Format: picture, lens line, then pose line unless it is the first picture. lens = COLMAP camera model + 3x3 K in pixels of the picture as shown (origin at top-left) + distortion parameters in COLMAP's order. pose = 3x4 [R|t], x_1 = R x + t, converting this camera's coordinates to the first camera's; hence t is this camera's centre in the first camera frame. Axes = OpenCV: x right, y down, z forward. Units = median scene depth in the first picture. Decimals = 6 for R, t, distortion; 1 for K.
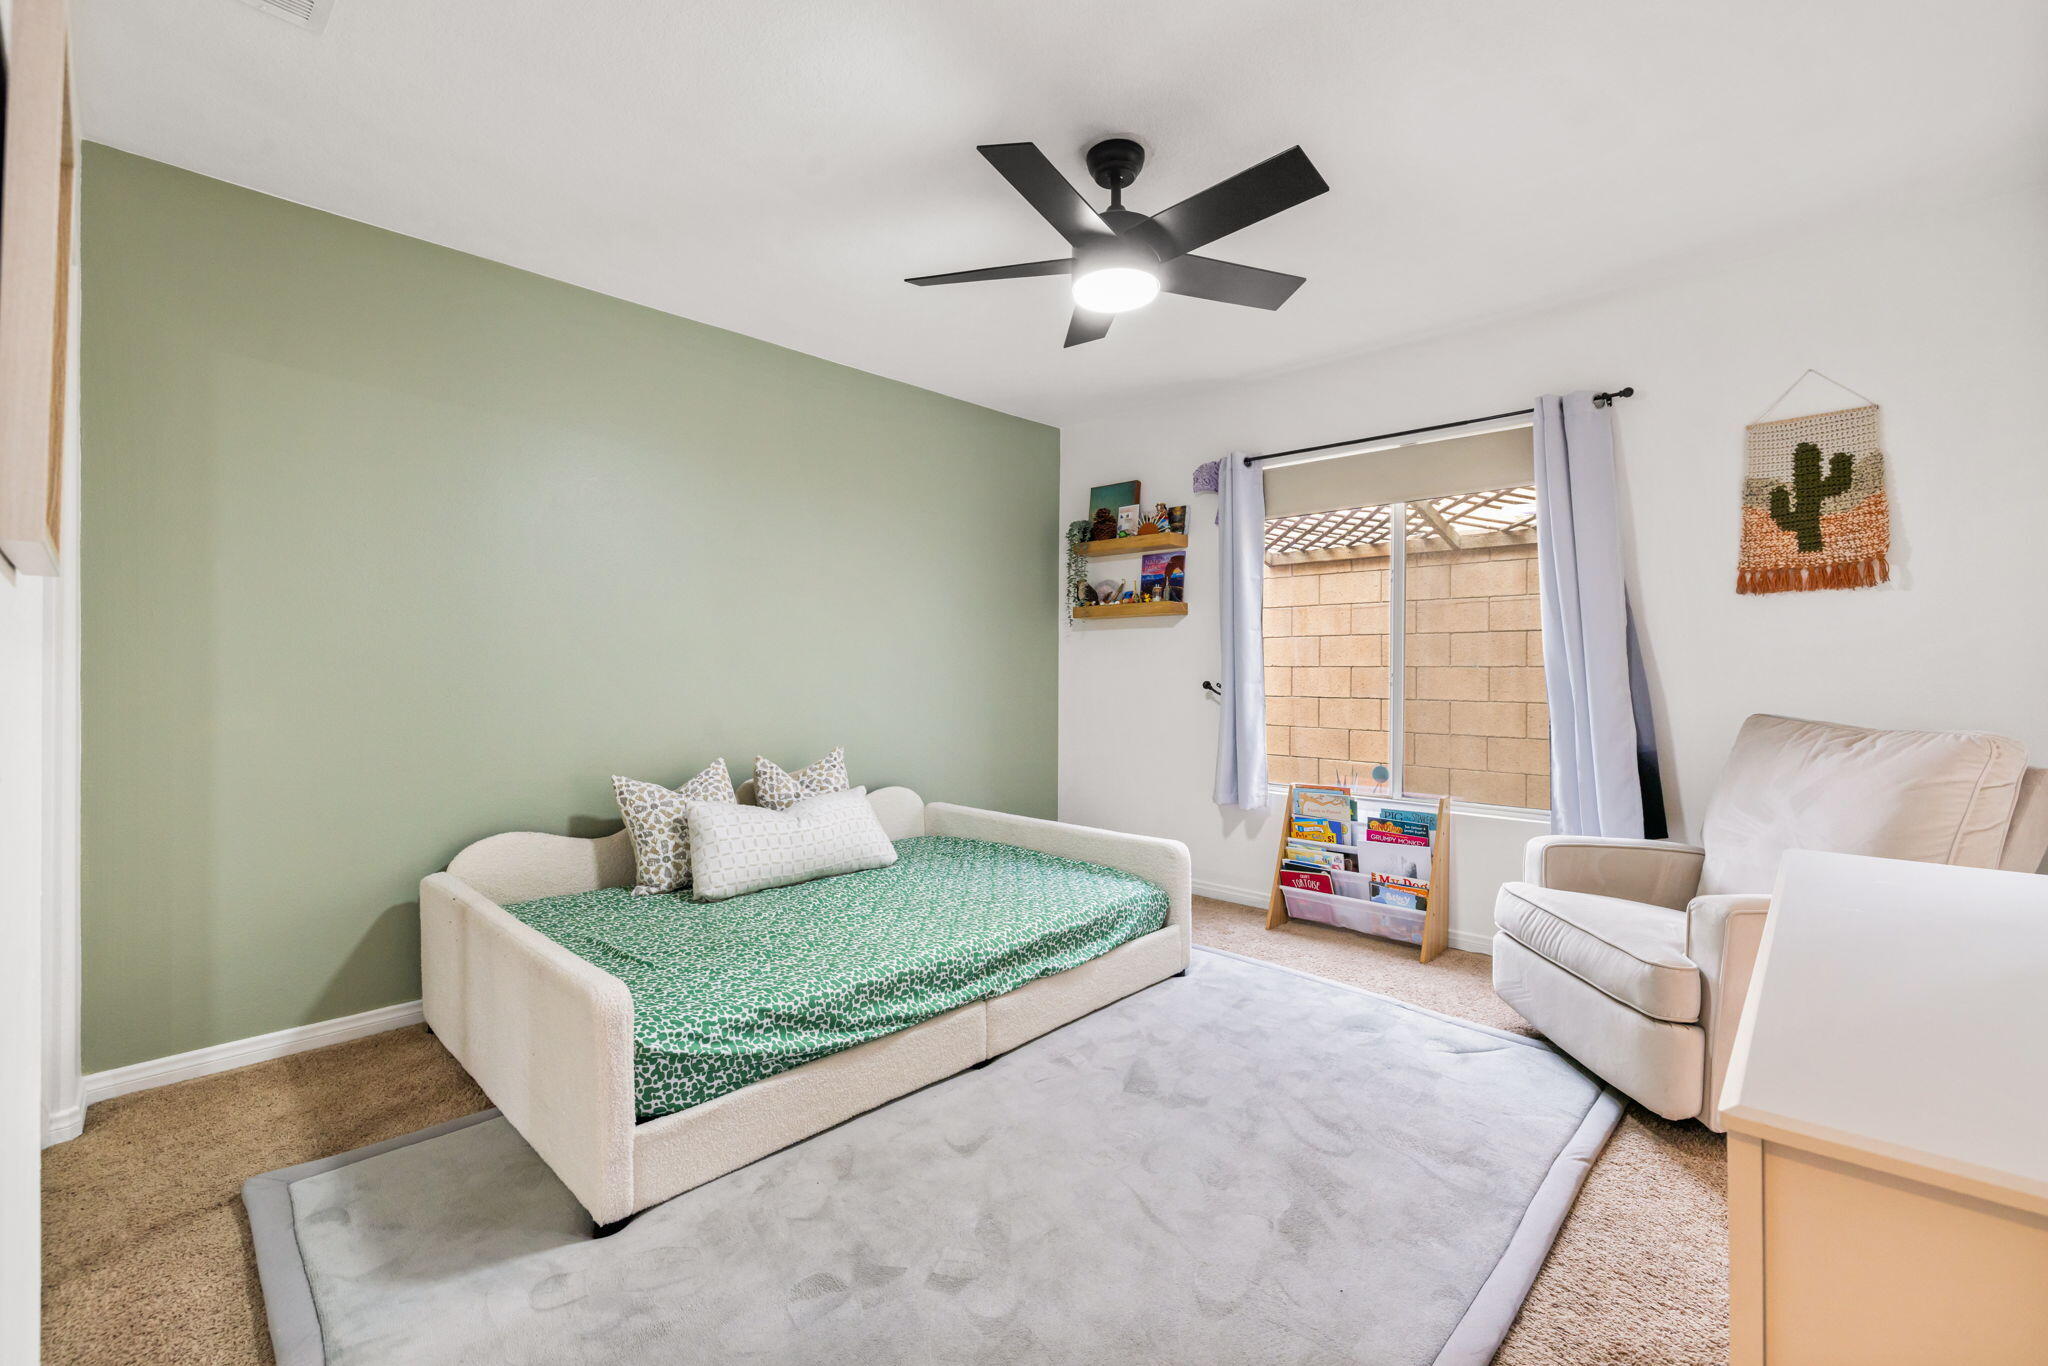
lens RADIAL K [[873.6, 0, 1011.9], [0, 873.6, 673.8], [0, 0, 1]] dist [-0.001220, -0.000142]
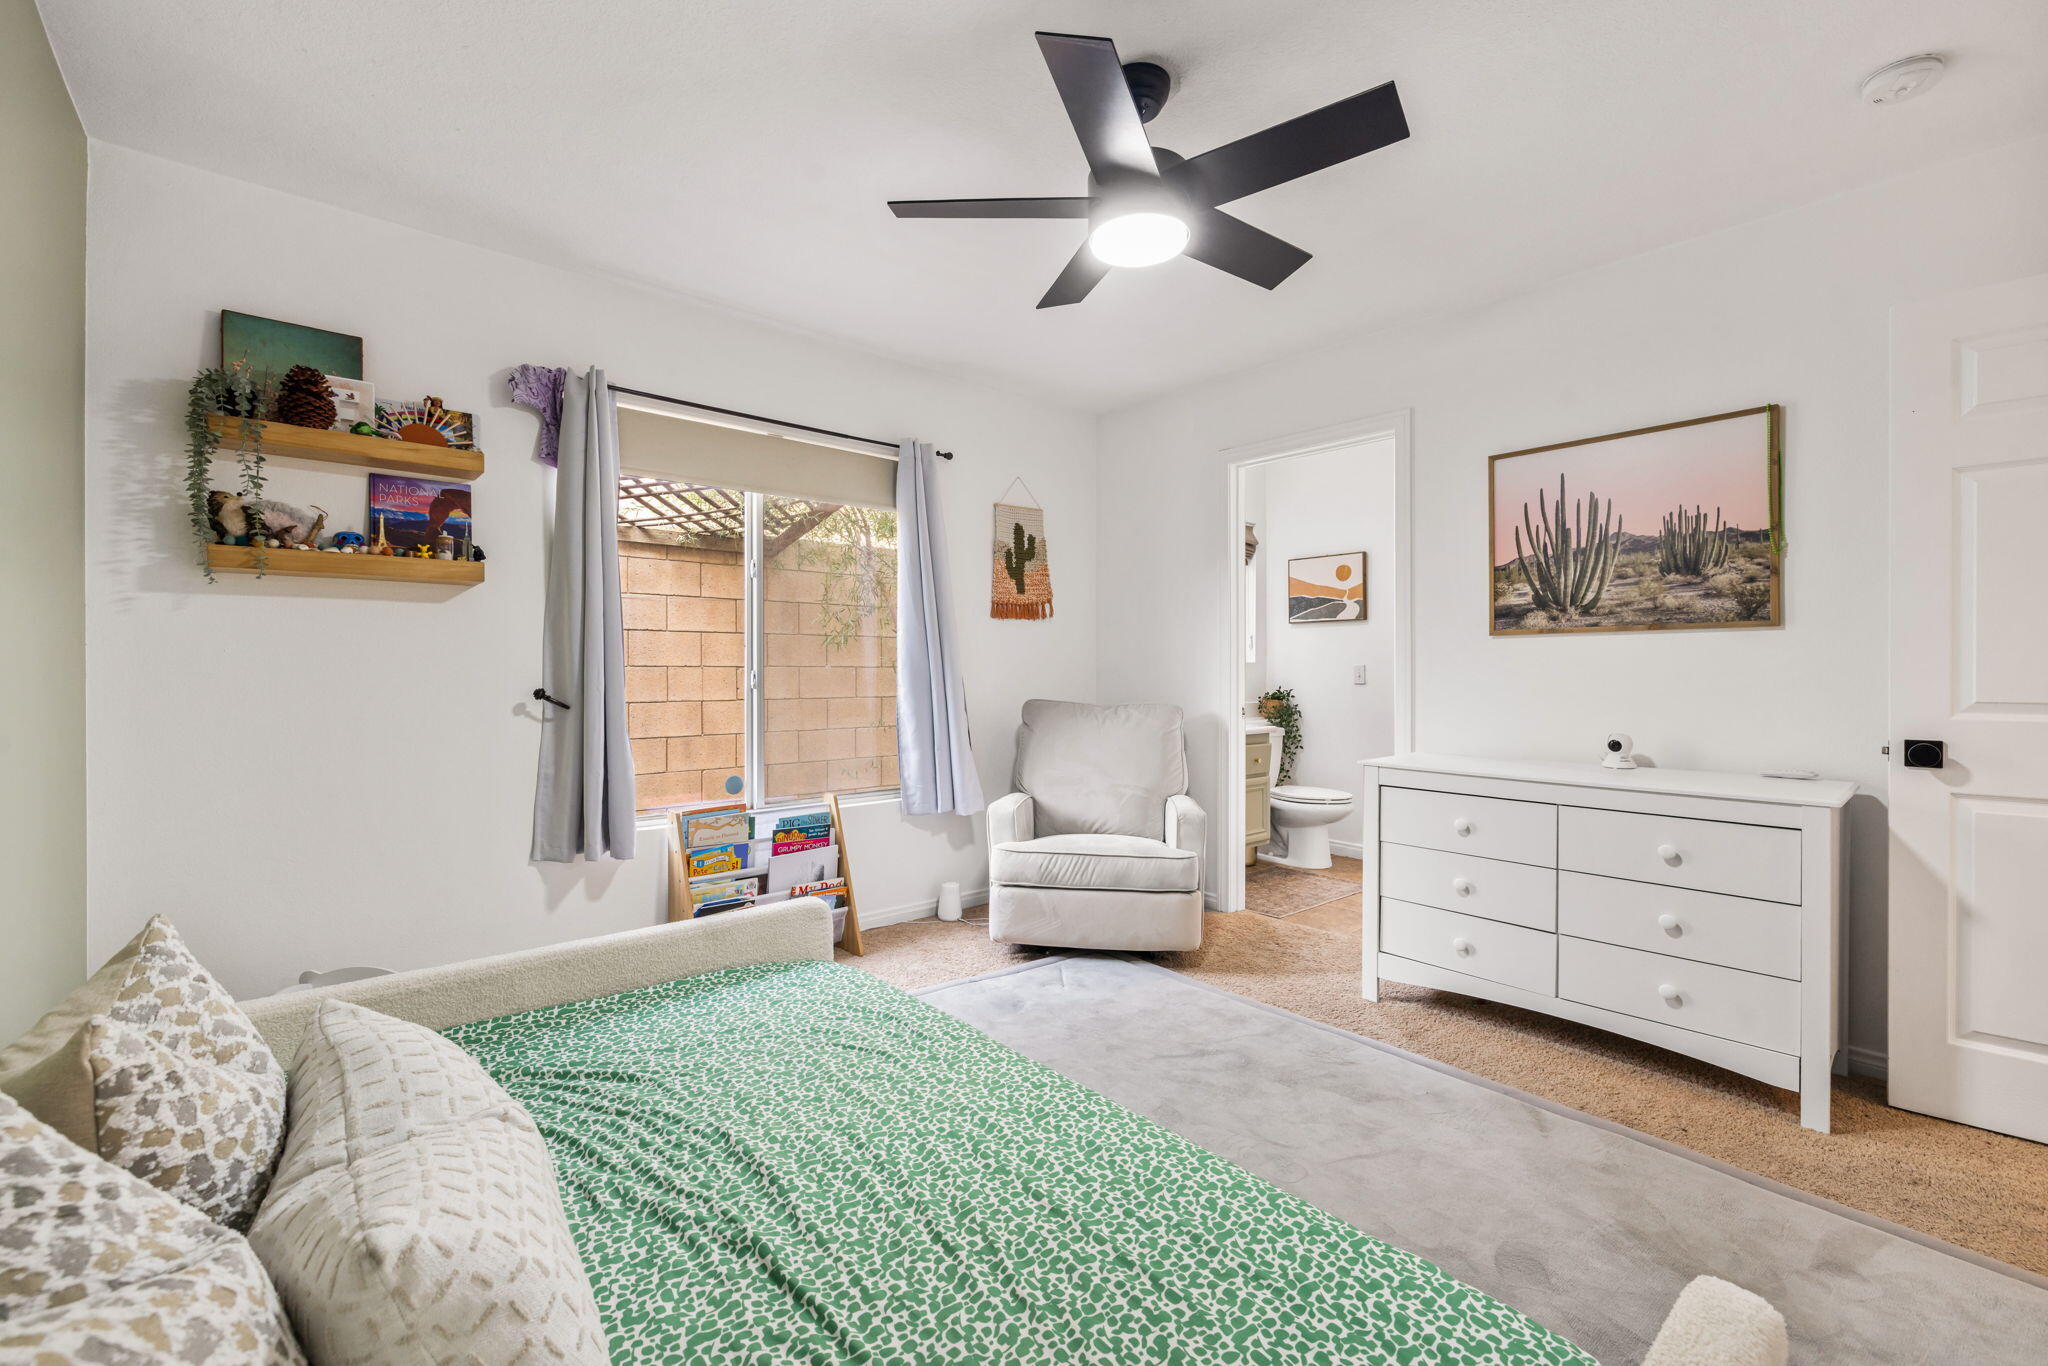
lens RADIAL K [[873.6, 0, 1011.0], [0, 873.6, 676.3], [0, 0, 1]] dist [-0.001220, -0.000142]
pose [[0.088523, -0.010213, 0.996022, -0.489889], [0.005633, 0.999937, 0.009752, -0.006362], [-0.996058, 0.004748, 0.088575, 0.670808]]
